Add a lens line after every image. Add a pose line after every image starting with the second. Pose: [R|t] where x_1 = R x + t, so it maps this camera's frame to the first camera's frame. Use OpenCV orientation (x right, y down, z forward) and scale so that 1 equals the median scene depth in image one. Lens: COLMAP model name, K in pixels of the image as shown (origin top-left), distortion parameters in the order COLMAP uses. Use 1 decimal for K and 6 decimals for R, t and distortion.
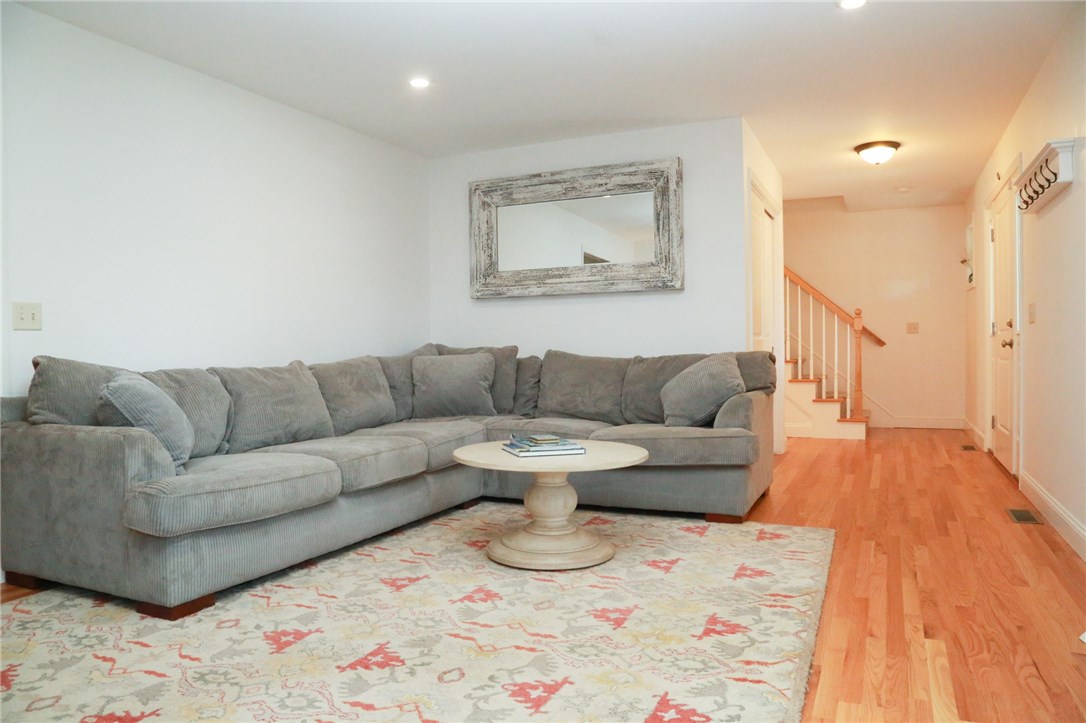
lens RADIAL K [[747.3, 0, 525.5], [0, 747.3, 361.0], [0, 0, 1]] dist [-0.145693, 0.077783]
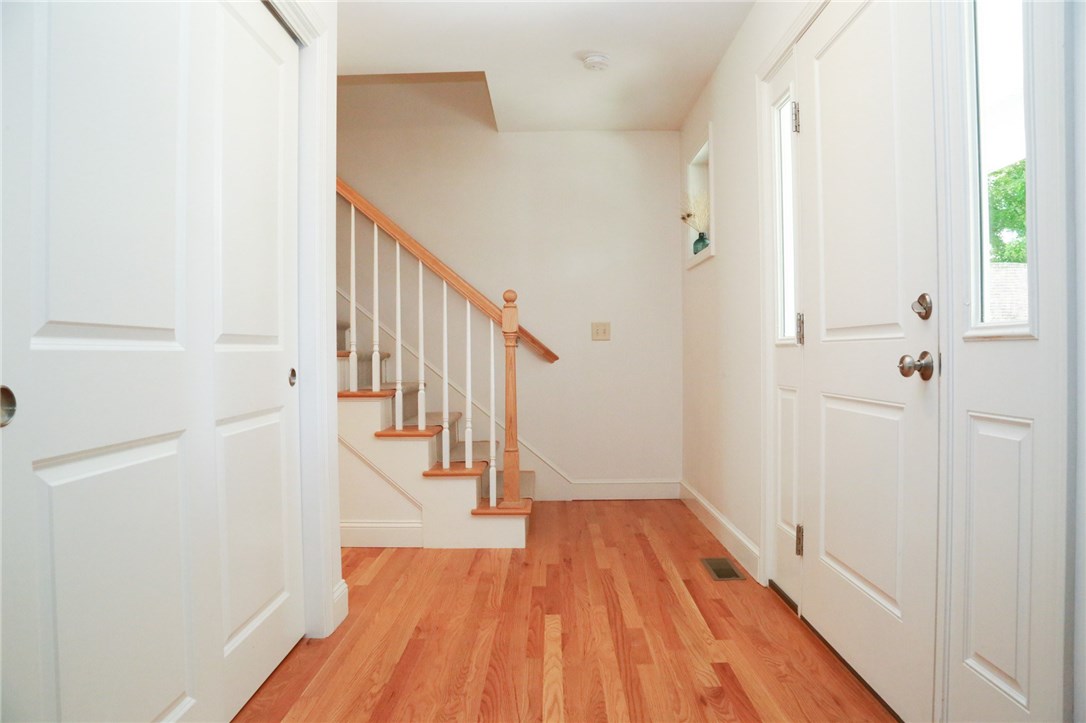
lens RADIAL K [[747.3, 0, 525.5], [0, 747.3, 361.0], [0, 0, 1]] dist [-0.145693, 0.077783]
pose [[0.905957, -0.001546, 0.423366, 0.403792], [0.006049, 0.999939, -0.009293, -0.028819], [-0.423326, 0.010980, 0.905911, 0.856007]]
